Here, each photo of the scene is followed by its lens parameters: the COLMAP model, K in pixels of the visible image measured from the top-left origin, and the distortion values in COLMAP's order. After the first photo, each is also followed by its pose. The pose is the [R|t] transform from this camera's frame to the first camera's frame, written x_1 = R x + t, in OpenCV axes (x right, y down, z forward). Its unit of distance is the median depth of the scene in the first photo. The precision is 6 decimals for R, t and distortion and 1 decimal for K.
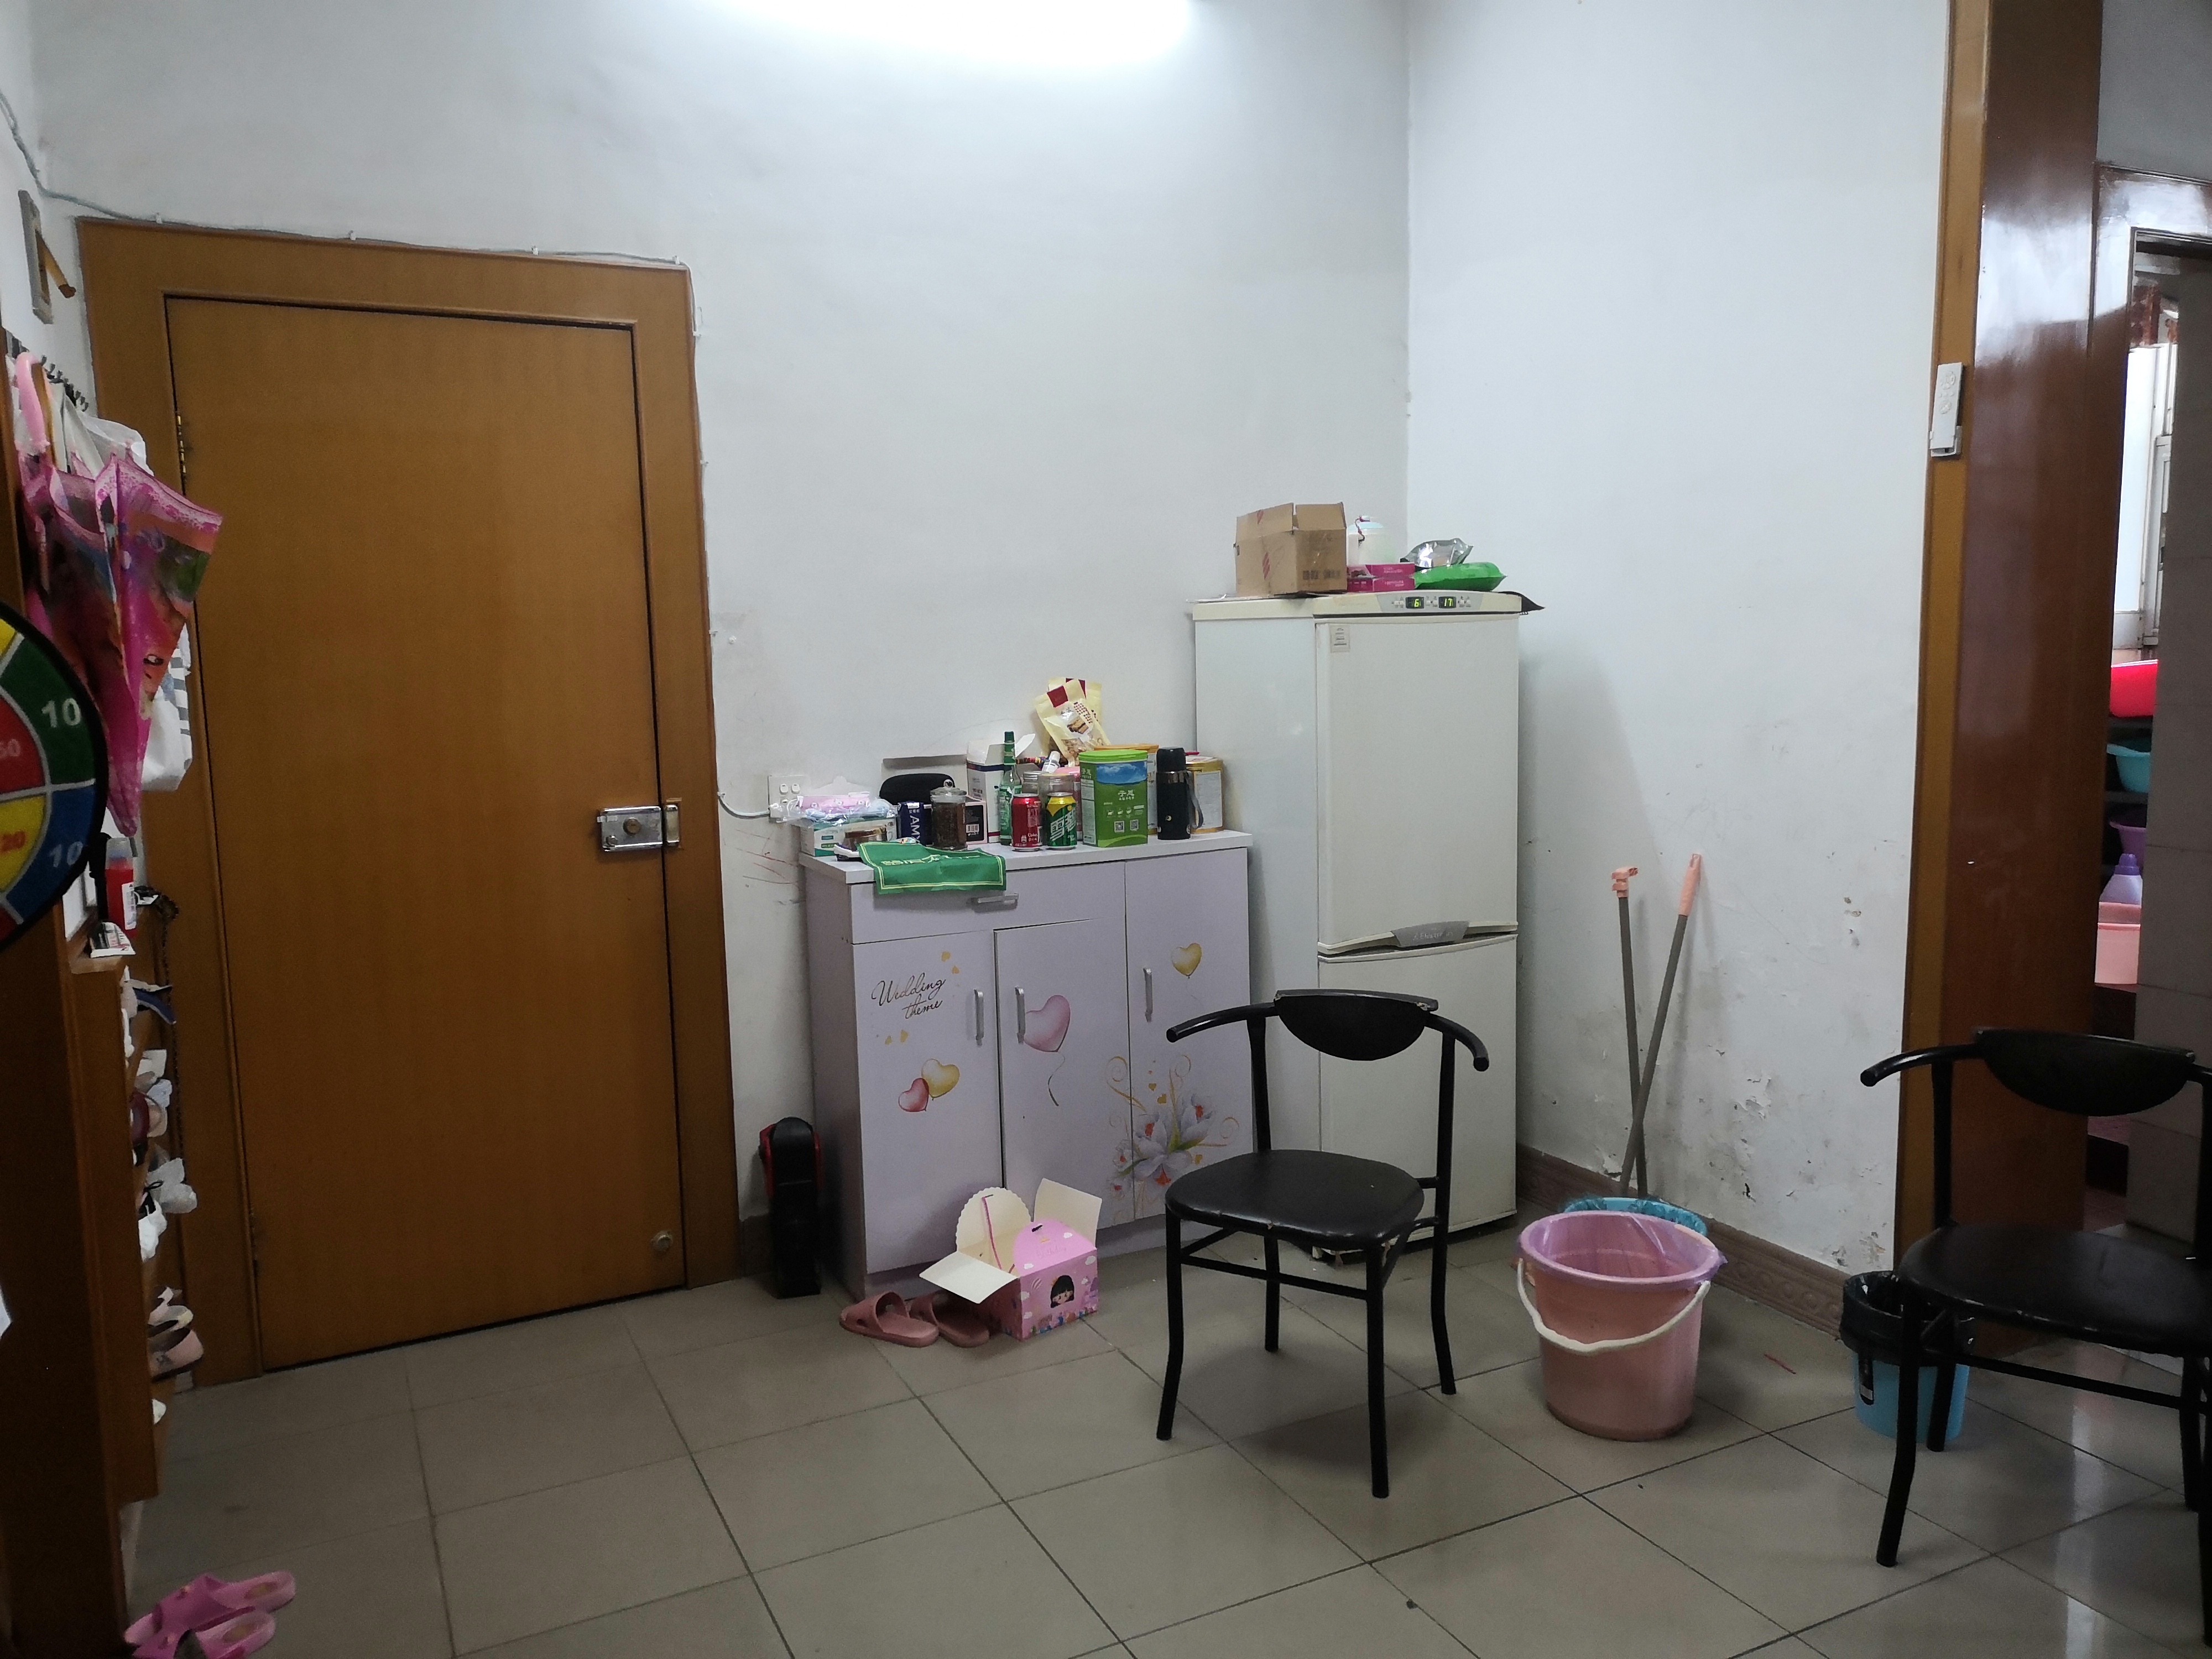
lens RADIAL K [[1658.7, 0, 1108.2], [0, 1658.7, 832.6], [0, 0, 1]] dist [-0.002992, -0.003701]
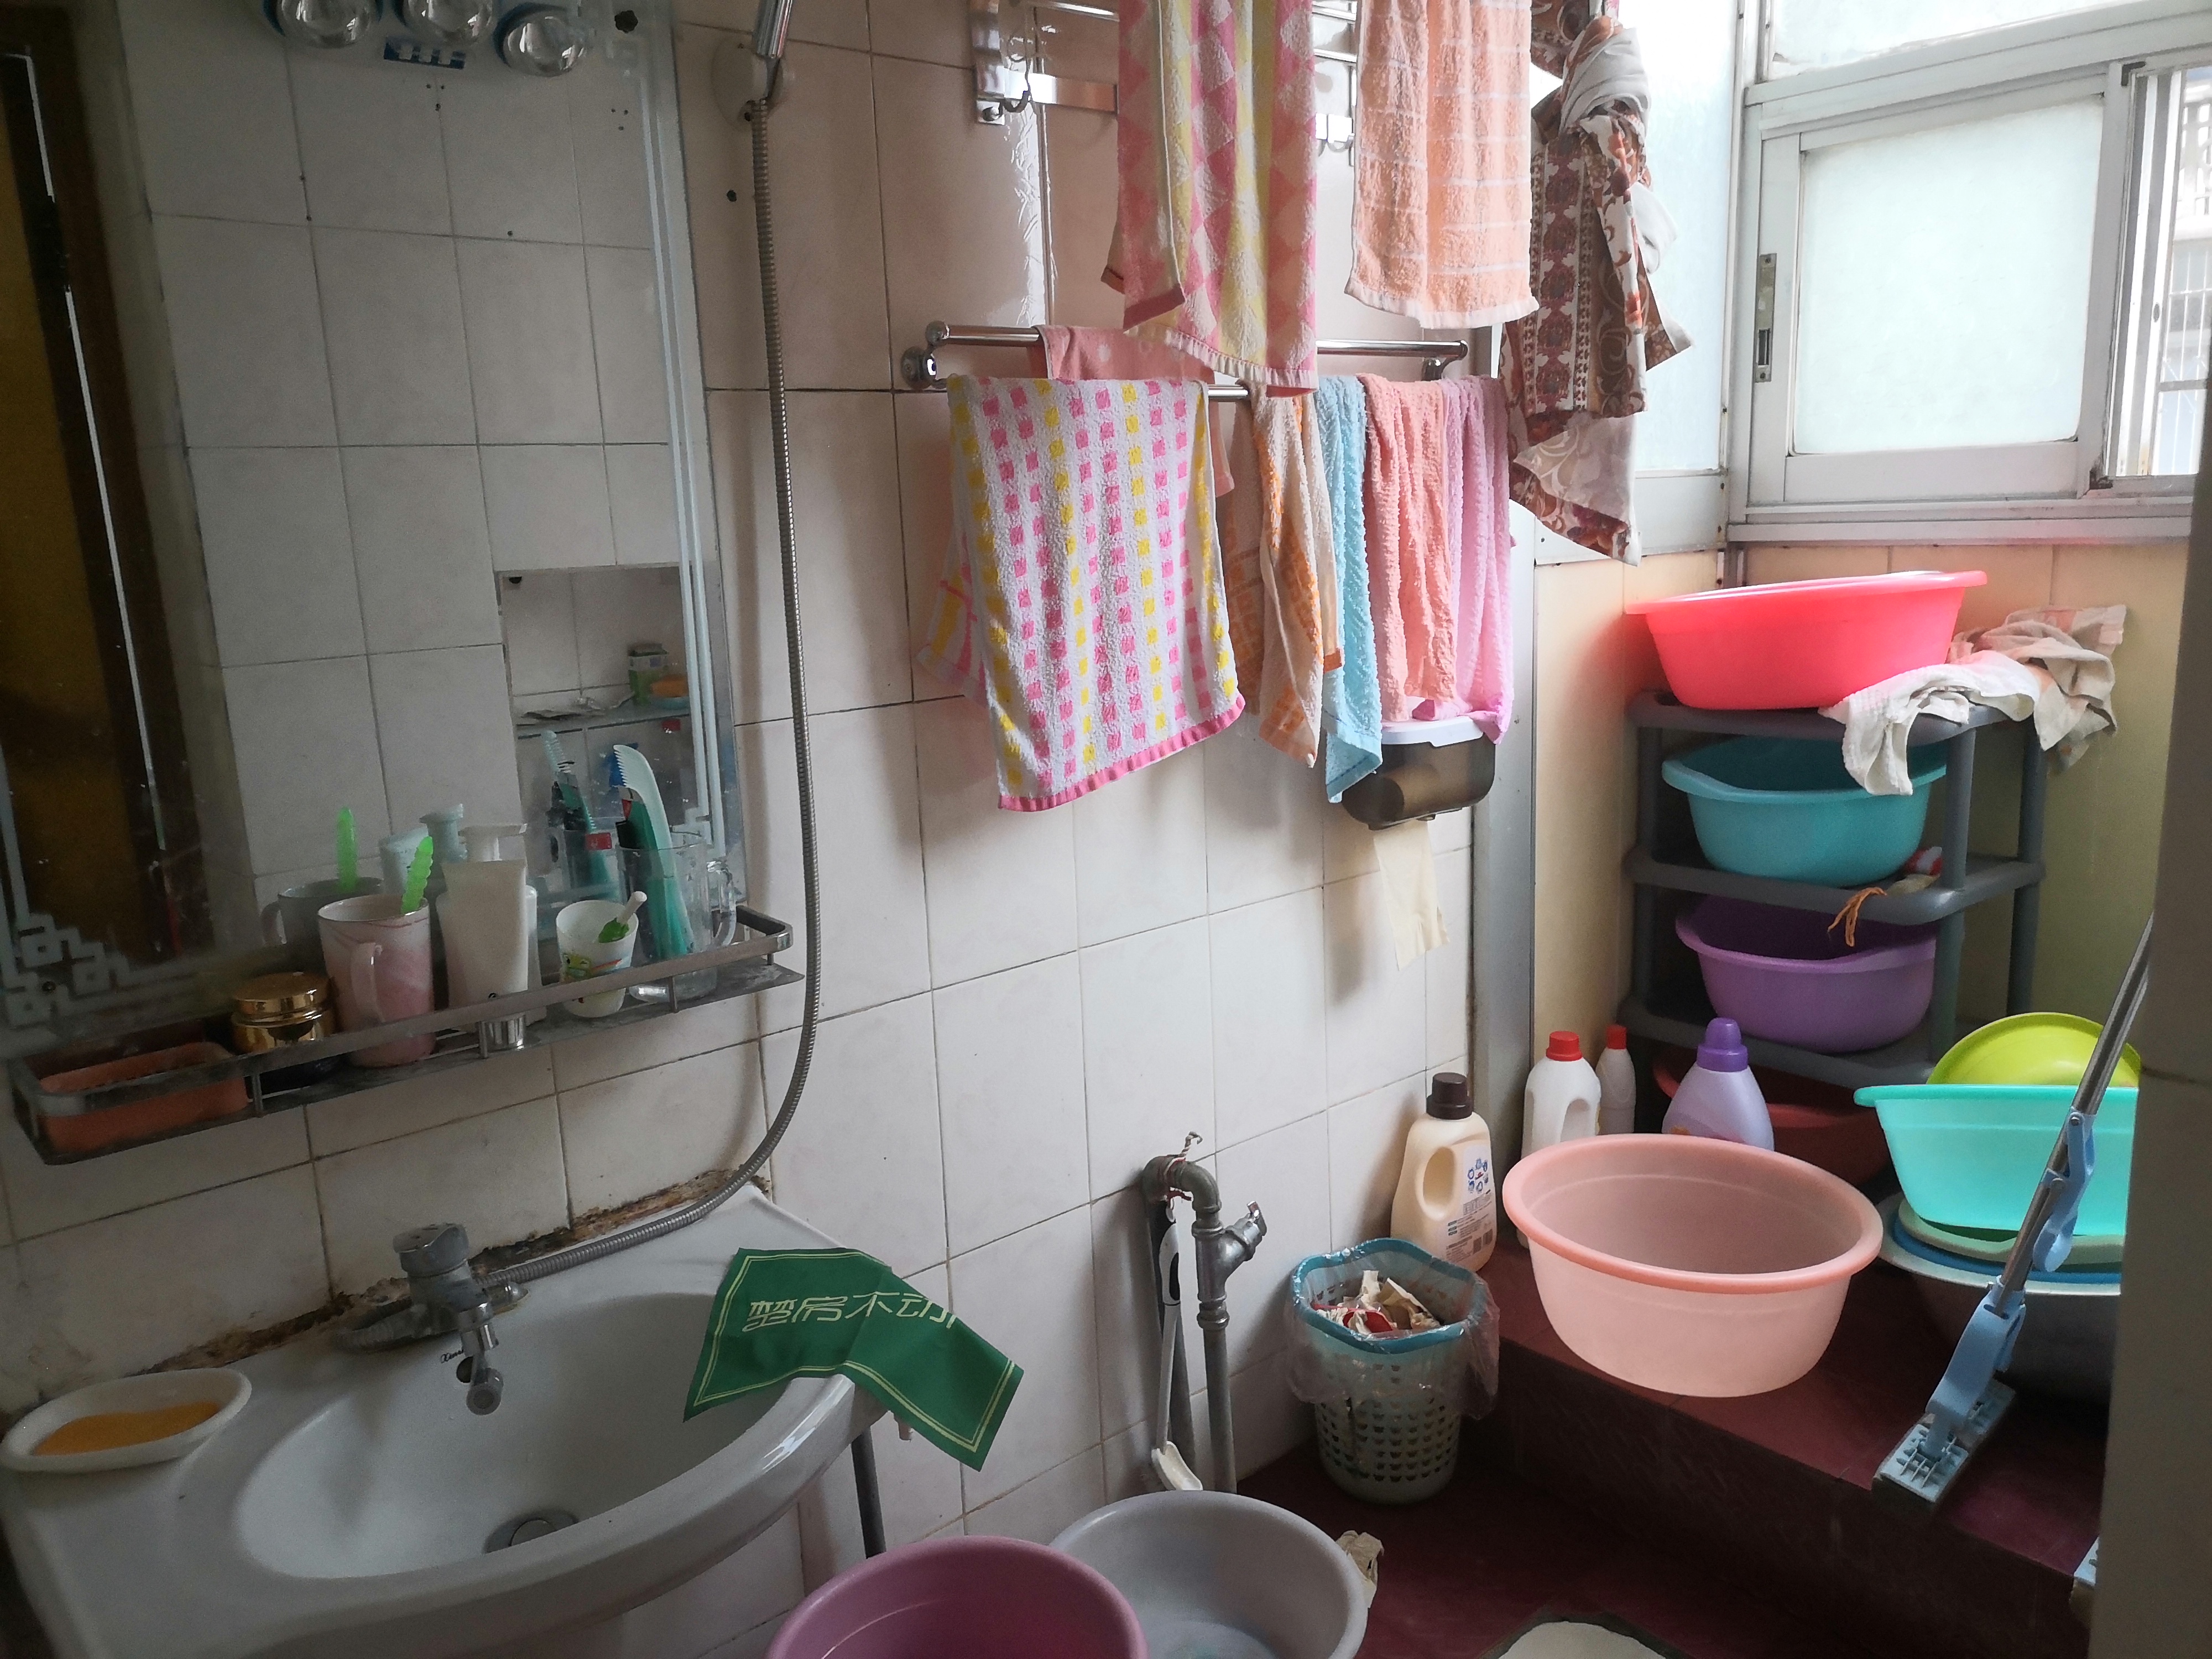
lens RADIAL K [[1658.7, 0, 1105.5], [0, 1658.7, 830.3], [0, 0, 1]] dist [-0.002992, -0.003701]
pose [[0.966256, -0.072865, 0.247064, 0.342025], [0.054388, 0.995244, 0.080811, -0.082476], [-0.251777, -0.064647, 0.965624, 0.602425]]
